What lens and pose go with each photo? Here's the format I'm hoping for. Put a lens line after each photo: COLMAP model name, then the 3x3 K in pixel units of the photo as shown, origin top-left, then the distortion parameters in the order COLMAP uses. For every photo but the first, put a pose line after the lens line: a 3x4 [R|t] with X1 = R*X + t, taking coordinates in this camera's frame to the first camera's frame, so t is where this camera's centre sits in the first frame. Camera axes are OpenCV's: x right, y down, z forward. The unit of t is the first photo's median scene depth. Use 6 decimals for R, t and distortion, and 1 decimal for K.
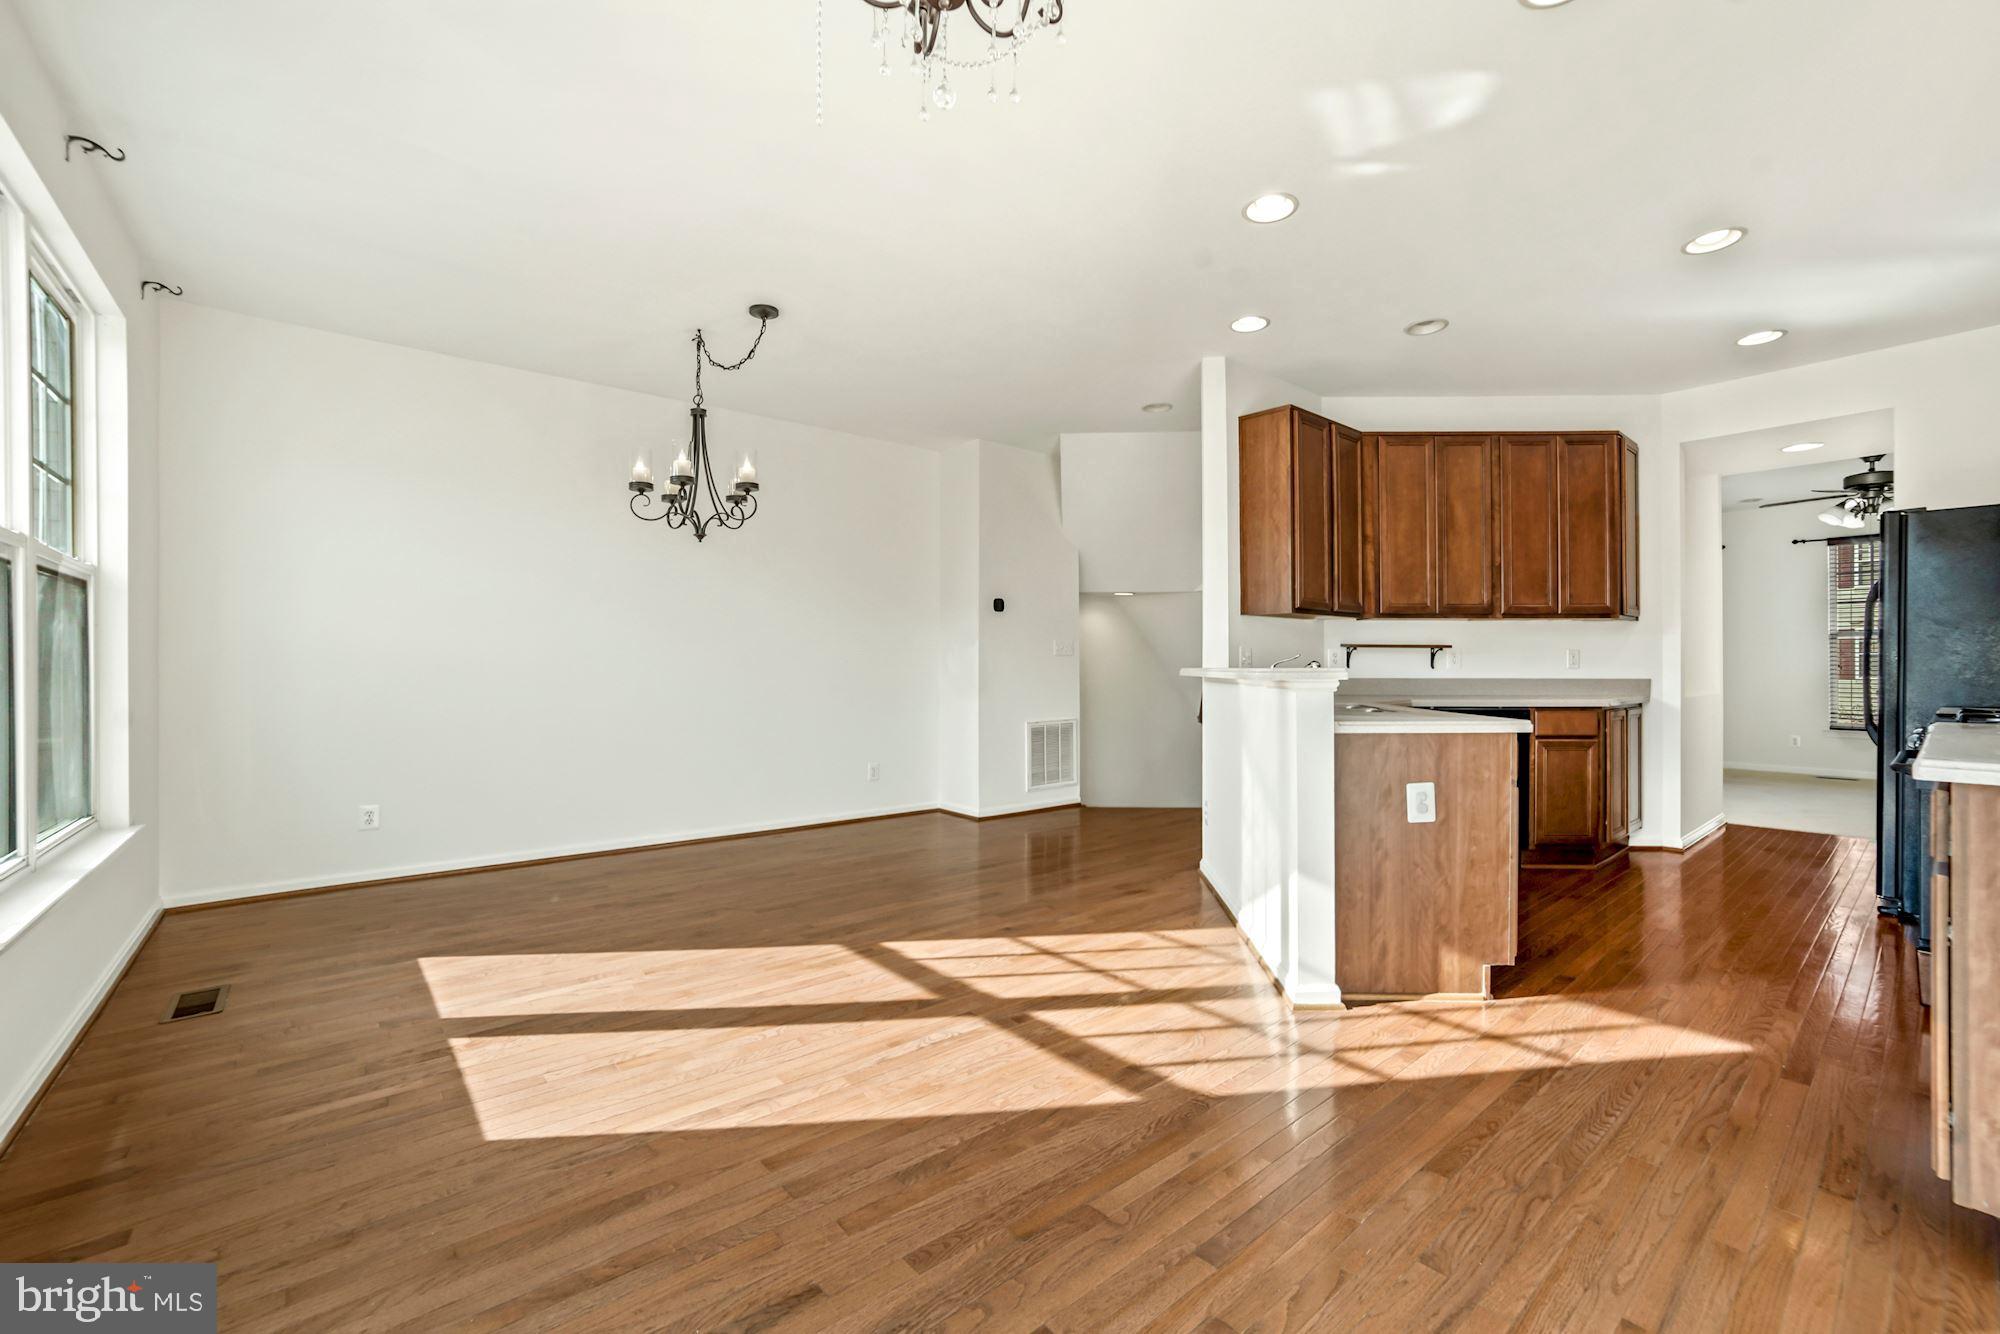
lens RADIAL K [[802.4, 0, 994.5], [0, 802.4, 661.4], [0, 0, 1]] dist [-0.073970, 0.029402]
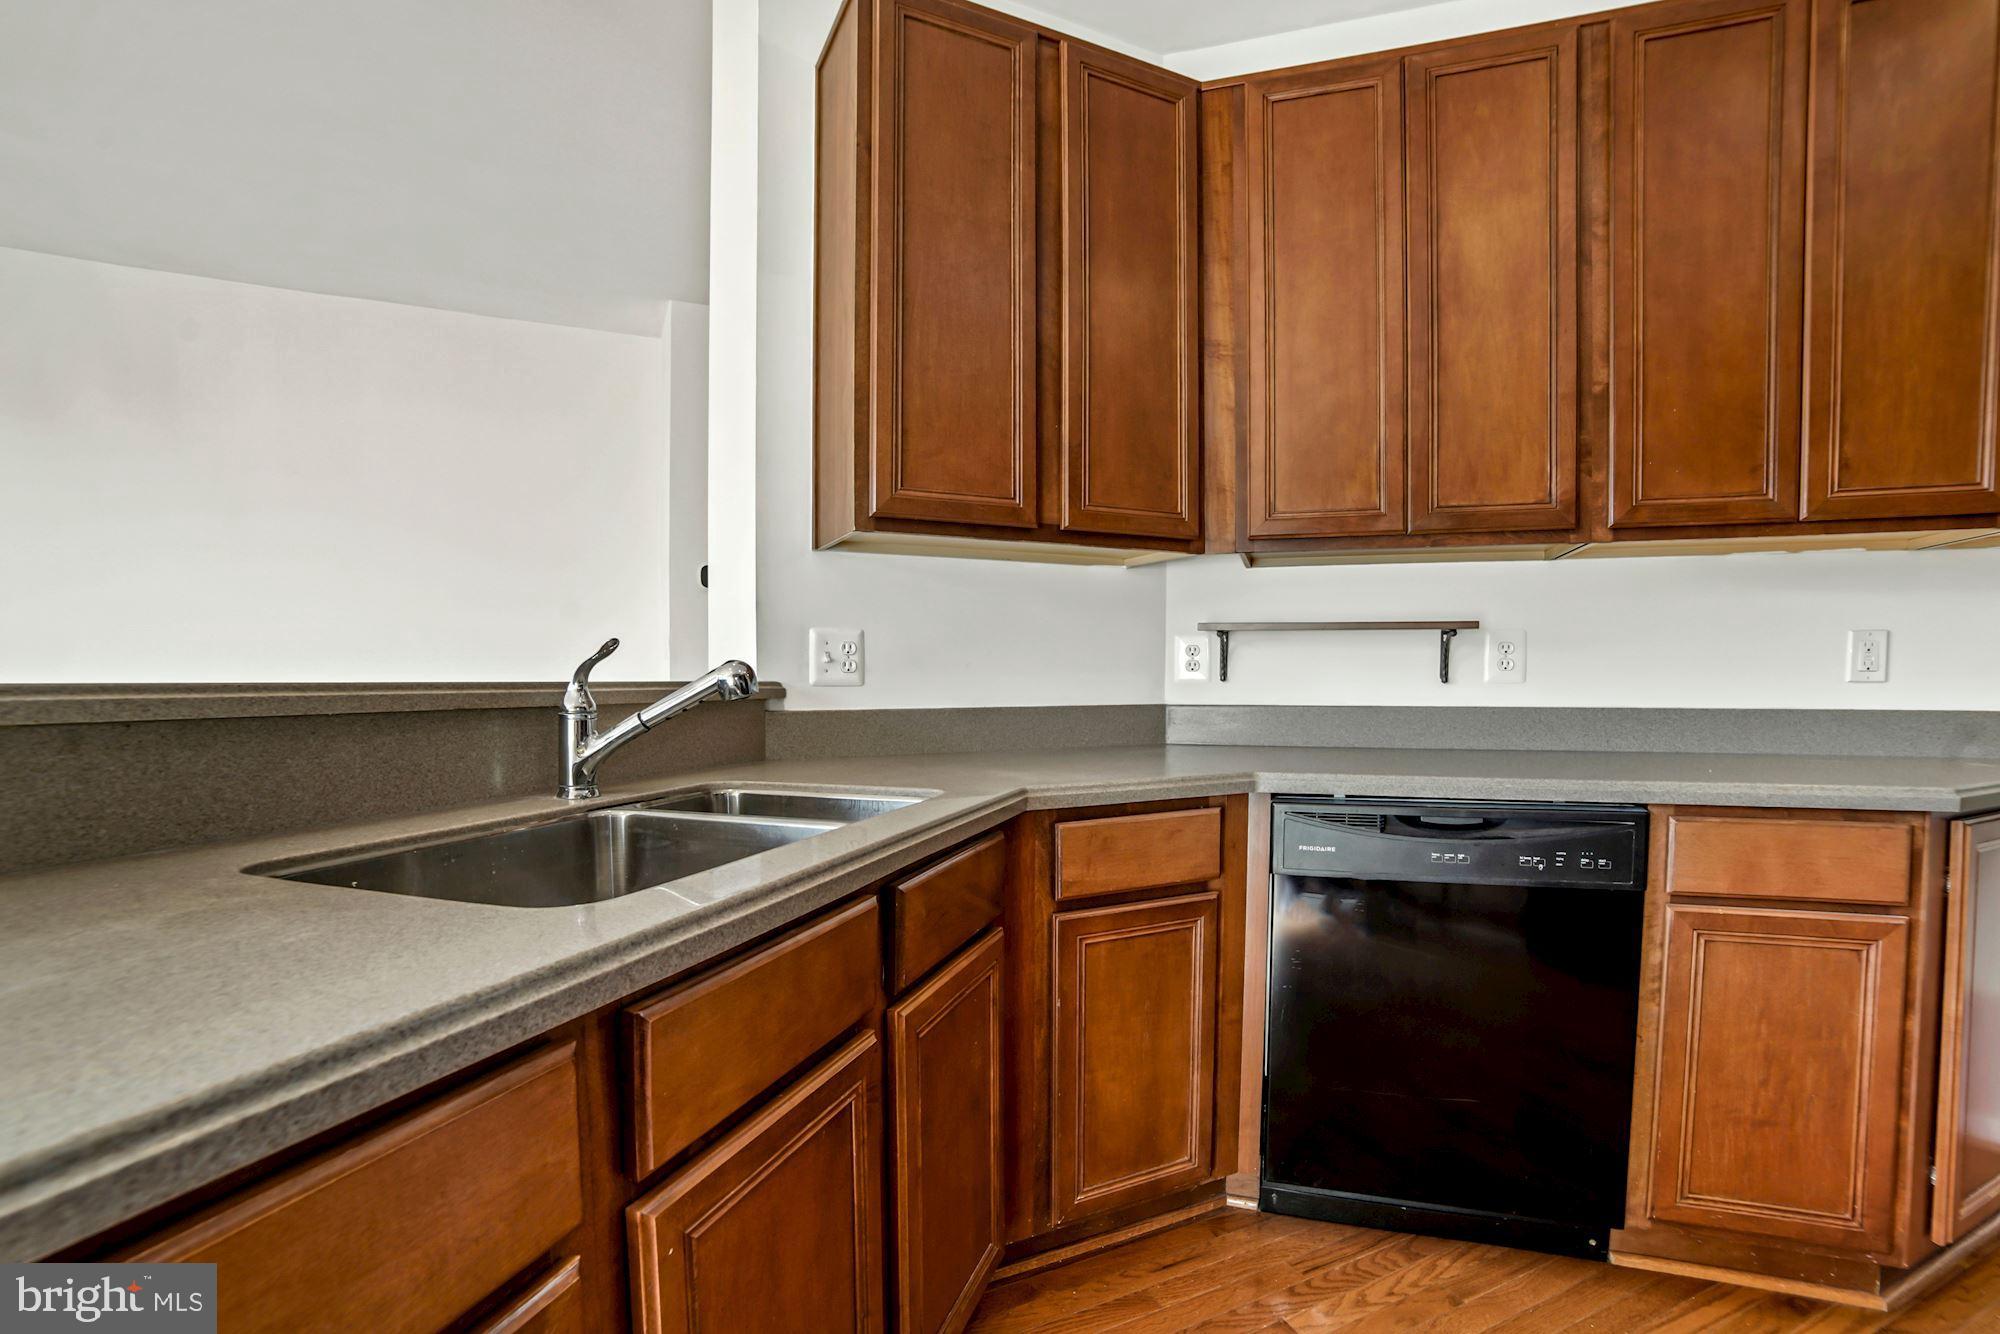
lens RADIAL K [[847.8, 0, 1012.4], [0, 847.8, 709.8], [0, 0, 1]] dist [-0.083722, 0.025229]
pose [[0.963560, 0.009051, -0.267337, 0.488748], [0.002726, 0.999043, 0.043650, 0.004252], [0.267477, -0.042789, 0.962614, 0.570875]]
